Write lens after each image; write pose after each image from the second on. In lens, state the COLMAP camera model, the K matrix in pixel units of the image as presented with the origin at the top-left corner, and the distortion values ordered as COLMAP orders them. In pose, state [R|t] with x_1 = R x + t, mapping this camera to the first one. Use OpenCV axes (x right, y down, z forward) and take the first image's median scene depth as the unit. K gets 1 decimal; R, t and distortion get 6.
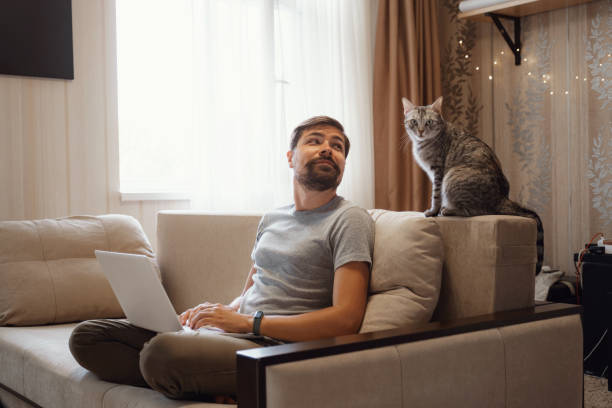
lens RADIAL K [[800.9, 0, 305.2], [0, 800.9, 203.7], [0, 0, 1]] dist [-0.013760, 0.085464]
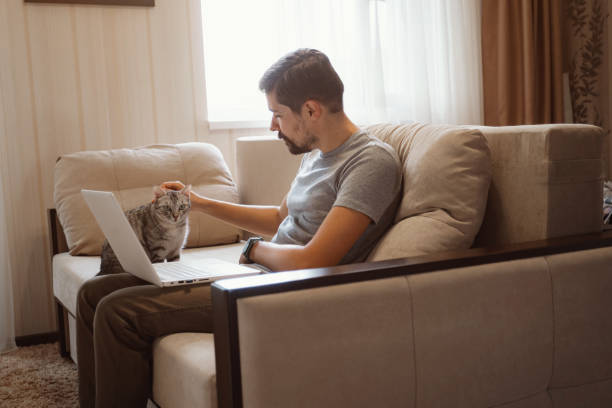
lens RADIAL K [[793.3, 0, 305.1], [0, 793.3, 204.7], [0, 0, 1]] dist [0.008451, 0.021219]
pose [[0.983290, -0.012205, -0.181639, 0.115430], [0.027820, 0.996105, 0.083671, 0.018486], [0.179910, -0.087326, 0.979799, 0.105280]]
